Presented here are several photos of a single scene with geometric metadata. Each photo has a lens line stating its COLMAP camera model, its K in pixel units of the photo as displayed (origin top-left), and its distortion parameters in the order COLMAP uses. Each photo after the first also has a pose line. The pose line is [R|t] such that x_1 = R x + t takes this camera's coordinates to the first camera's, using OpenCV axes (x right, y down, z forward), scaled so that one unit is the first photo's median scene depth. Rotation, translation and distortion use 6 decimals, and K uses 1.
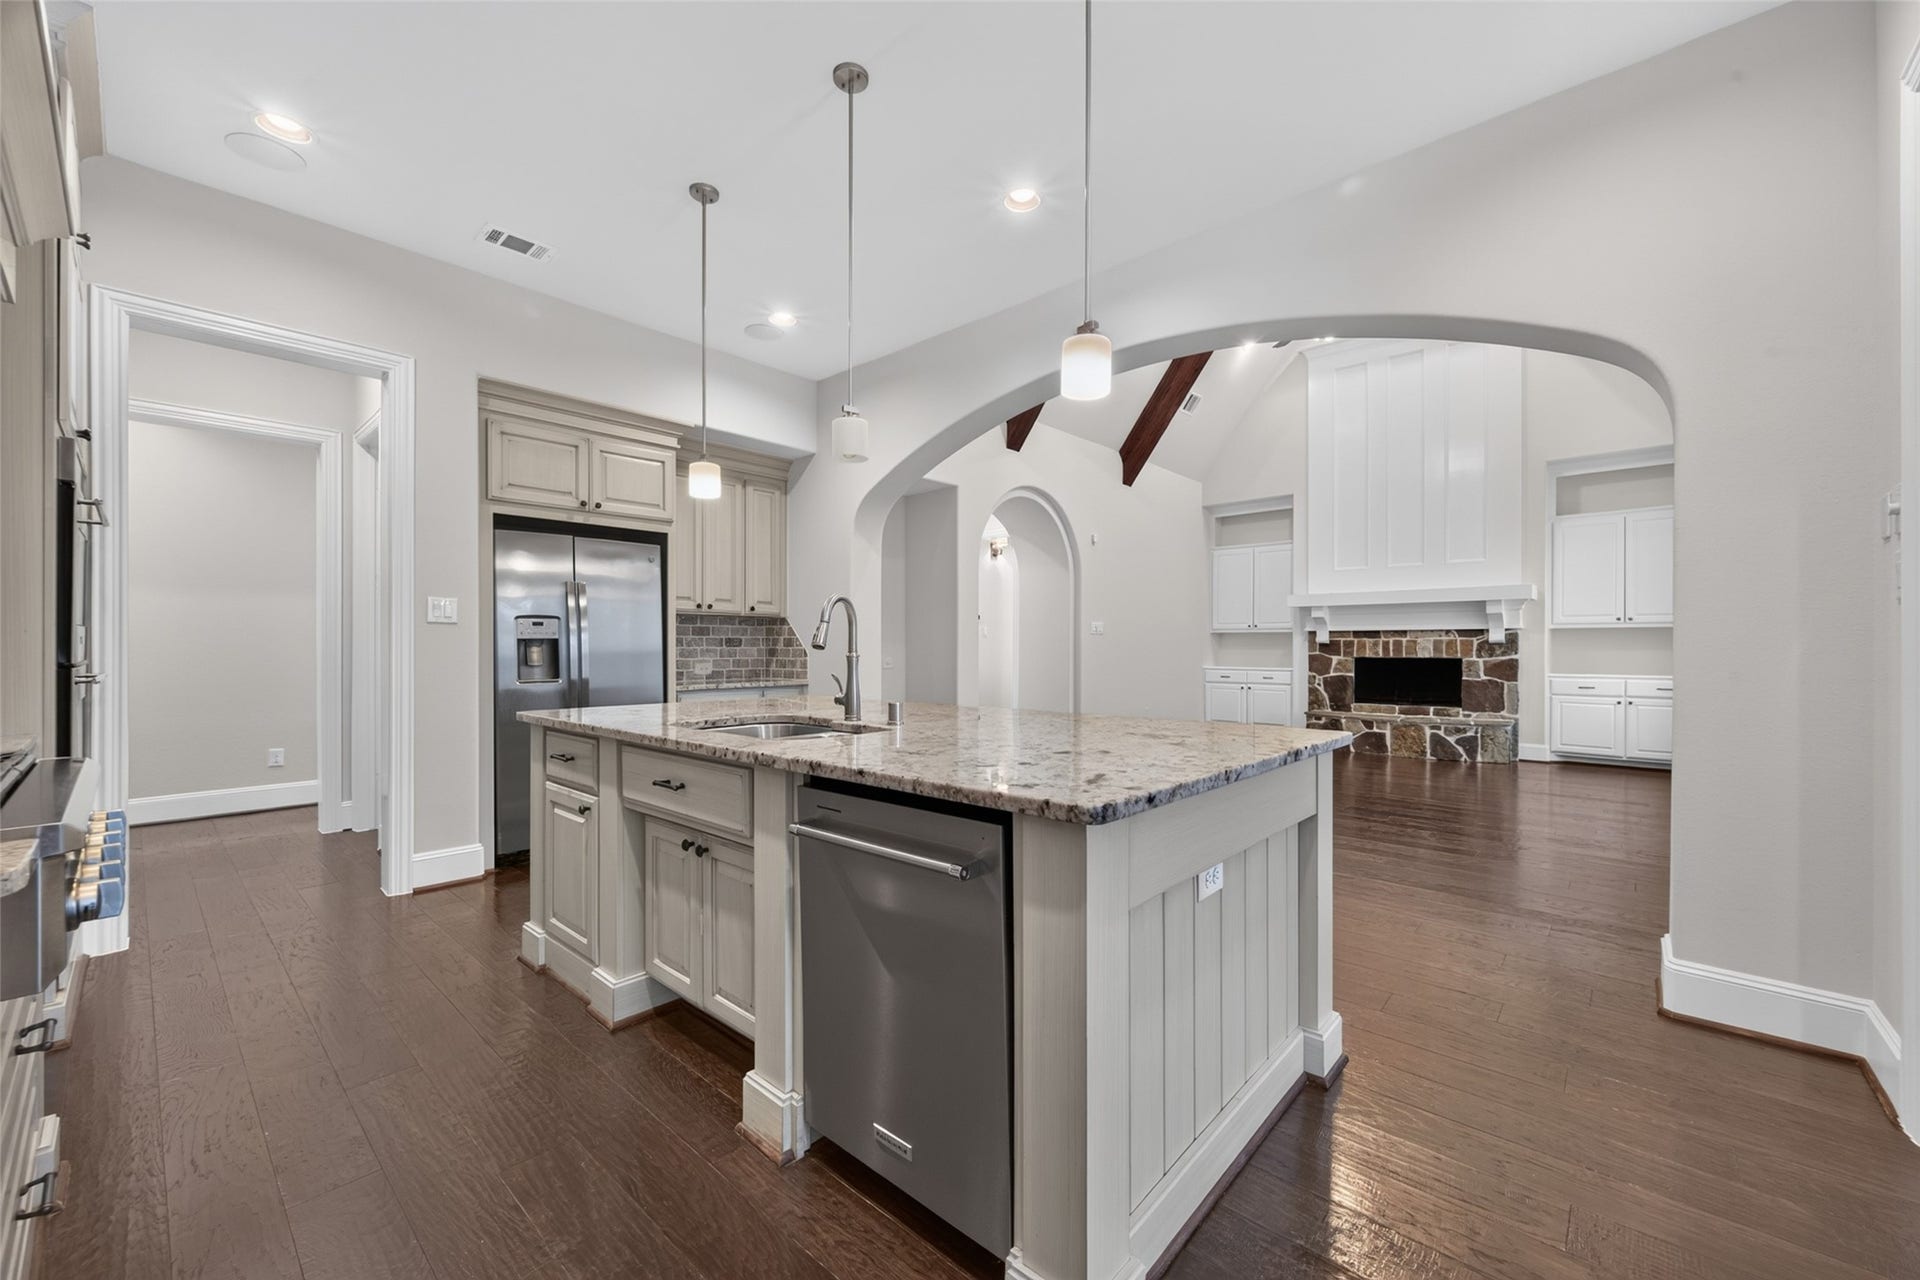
lens RADIAL K [[745.9, 0, 956.4], [0, 745.9, 644.7], [0, 0, 1]] dist [0.000922, -0.000440]
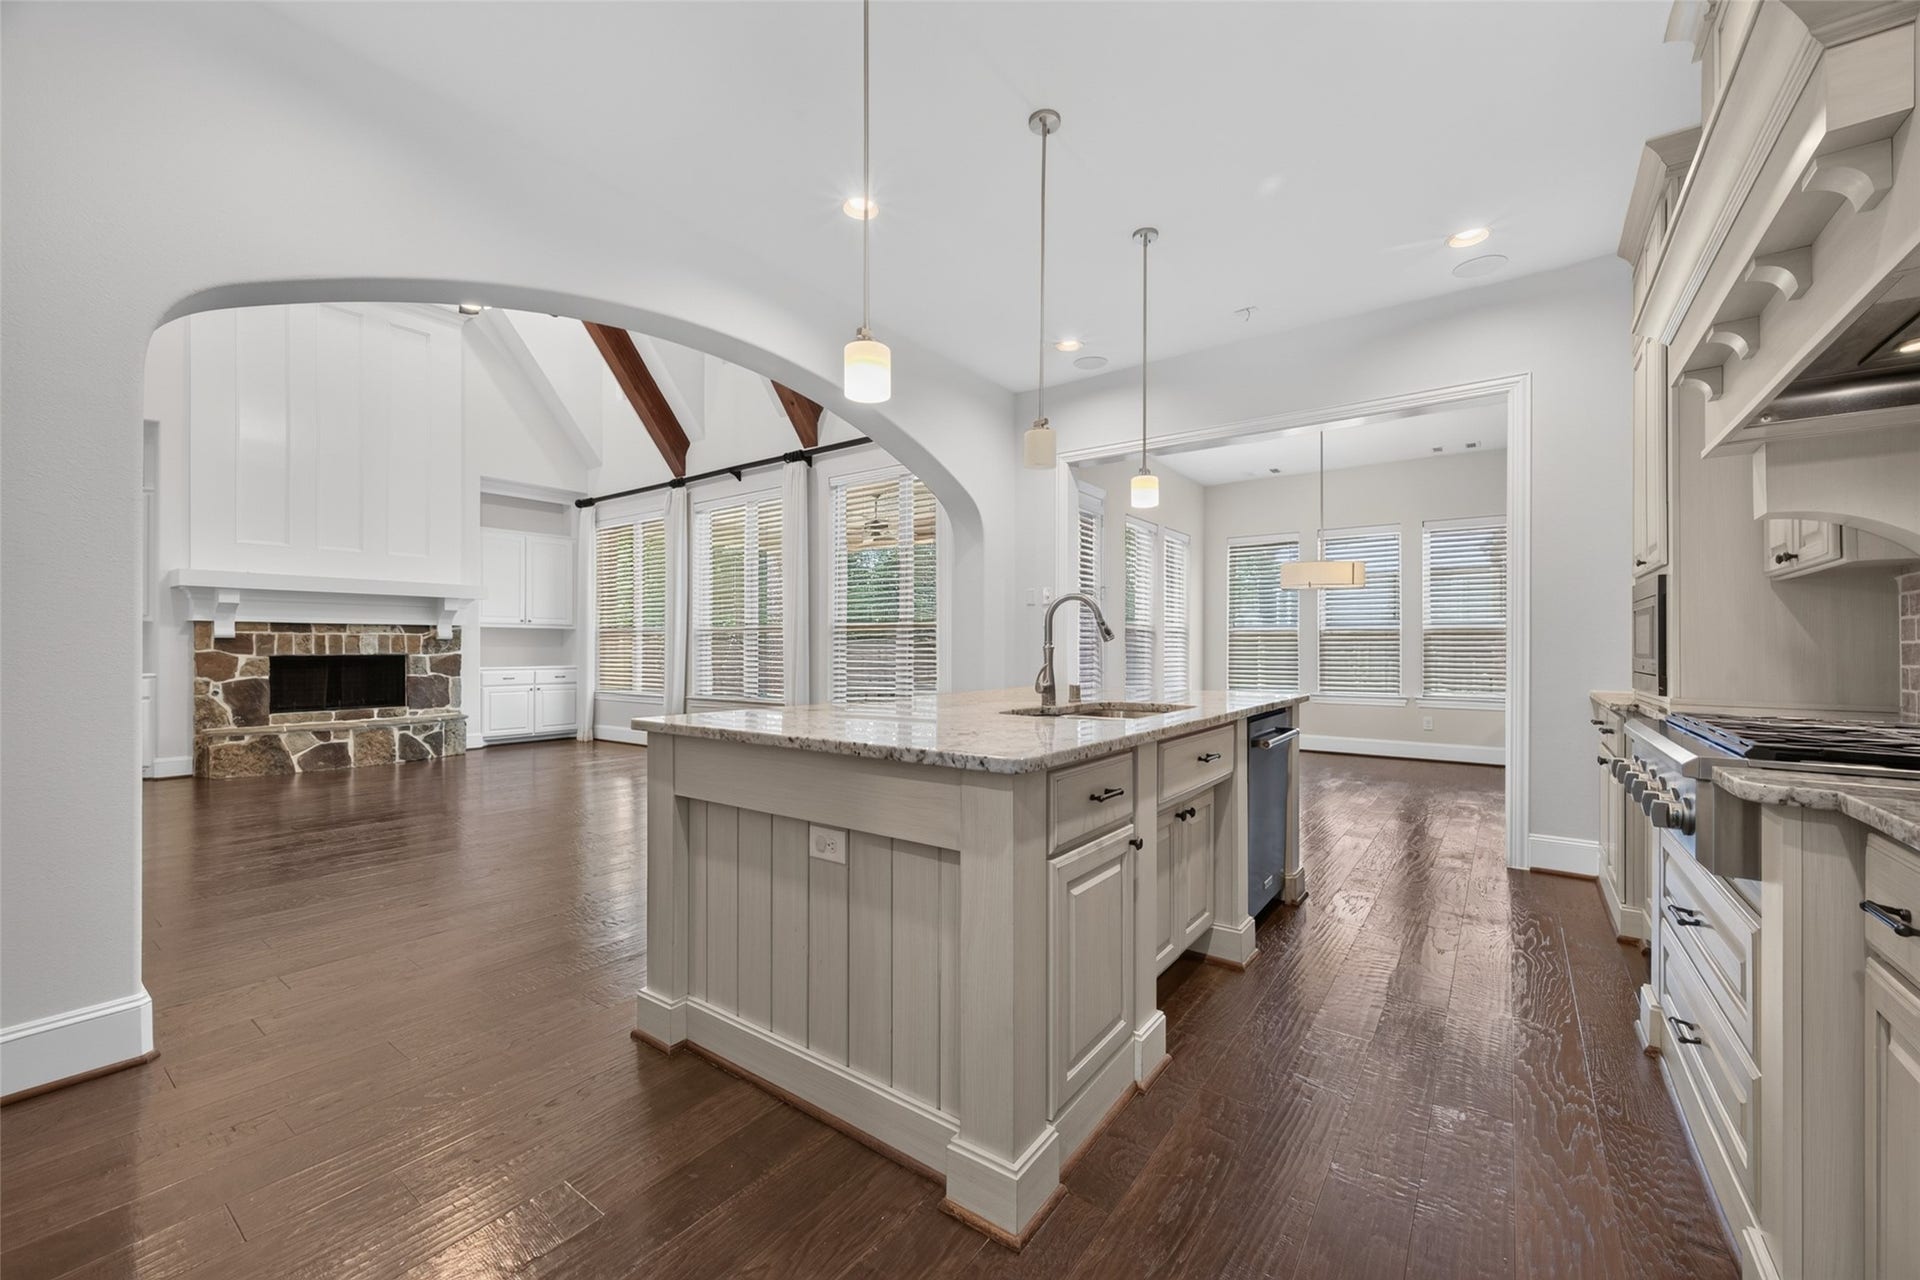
lens RADIAL K [[745.9, 0, 956.9], [0, 745.9, 643.6], [0, 0, 1]] dist [0.000922, -0.000440]
pose [[-0.113200, 0.003680, 0.993565, -0.358730], [-0.002406, 0.999989, -0.003978, 0.005571], [-0.993569, -0.002841, -0.113190, 0.389606]]
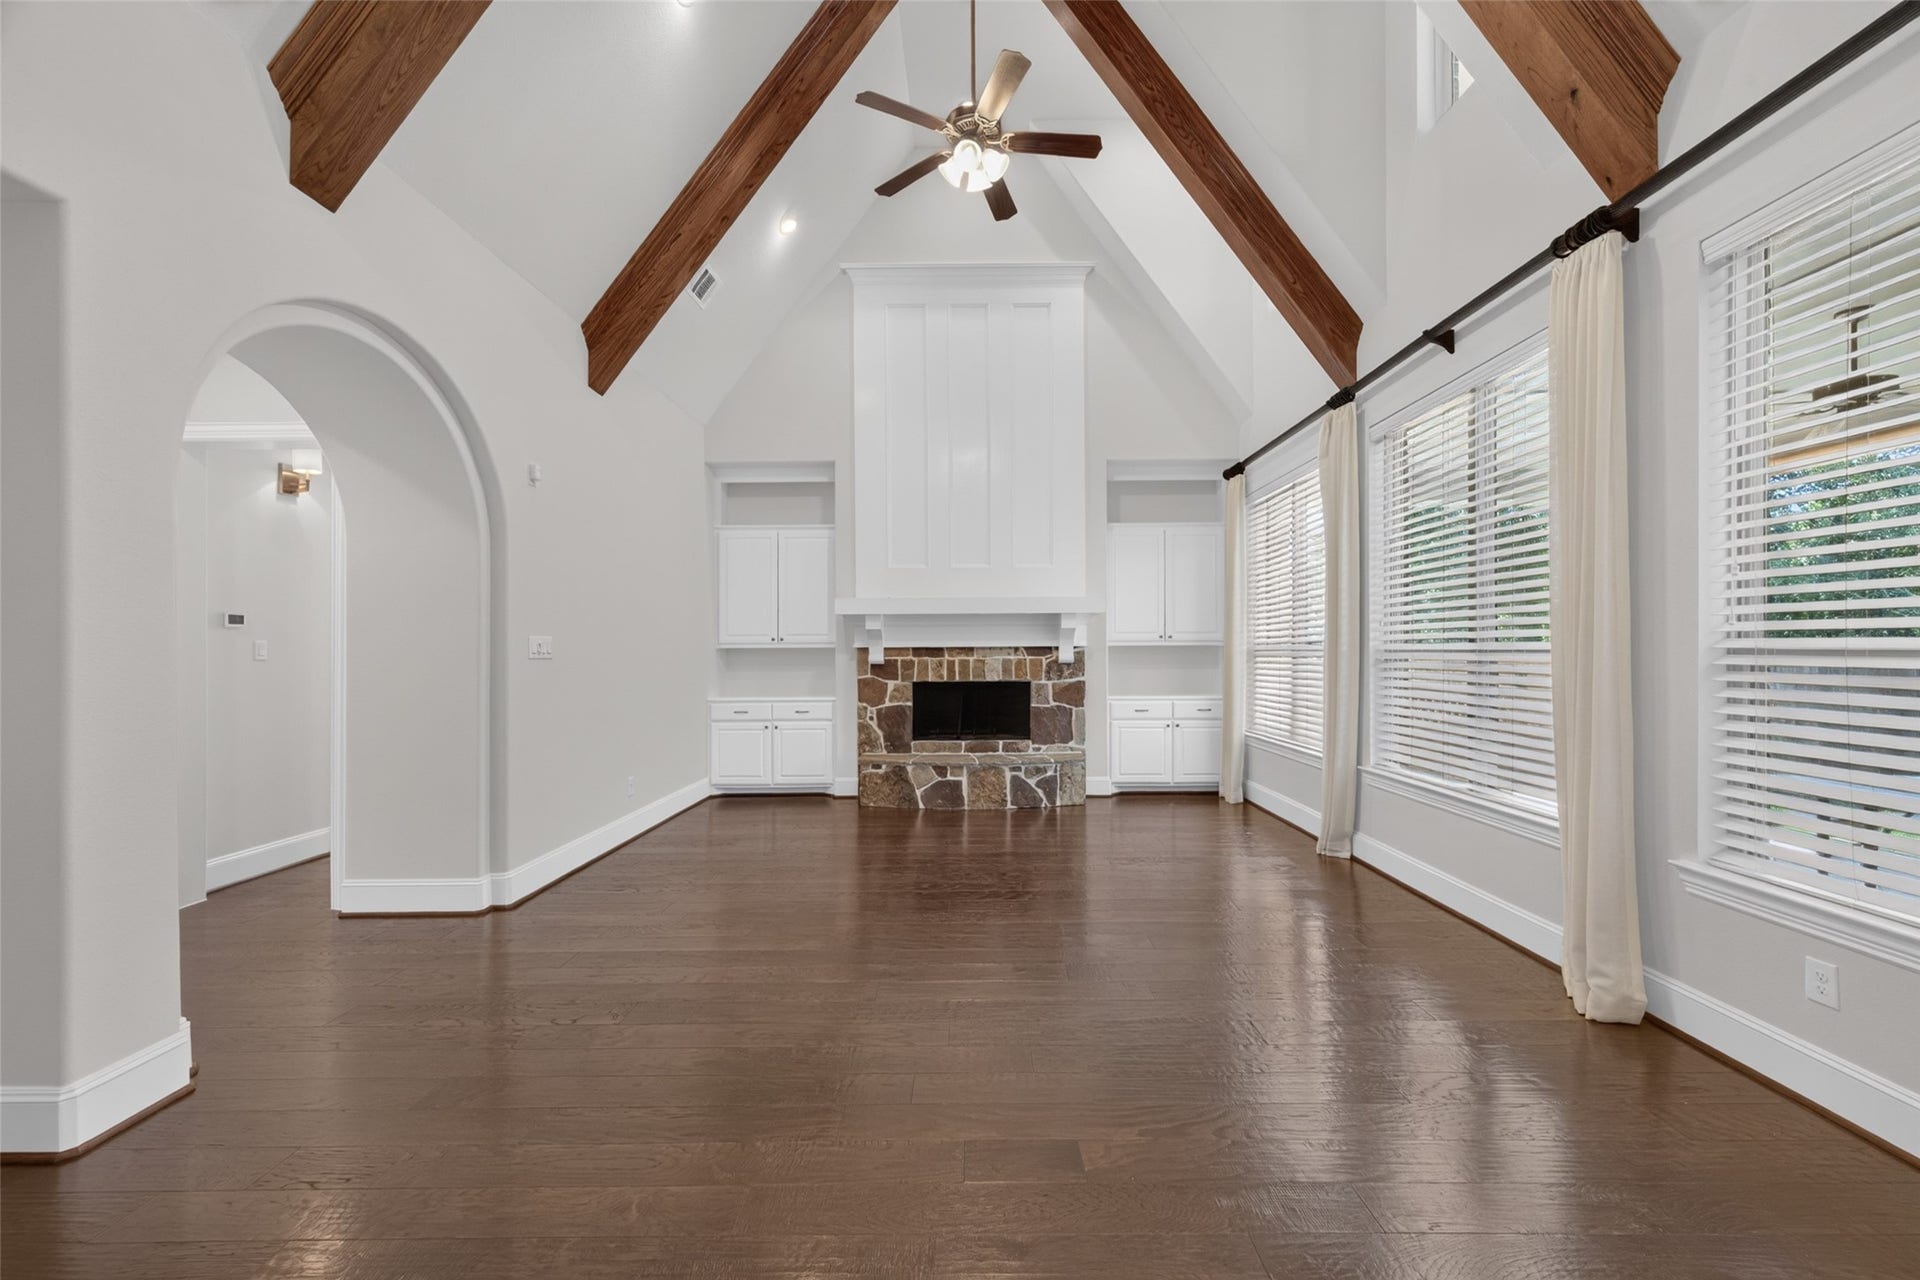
lens RADIAL K [[745.9, 0, 970.6], [0, 745.9, 647.3], [0, 0, 1]] dist [0.000922, -0.000440]
pose [[0.737360, -0.004276, 0.675486, 0.058575], [0.005370, 0.999985, 0.000469, -0.020059], [-0.675478, 0.003281, 0.737373, 0.415178]]
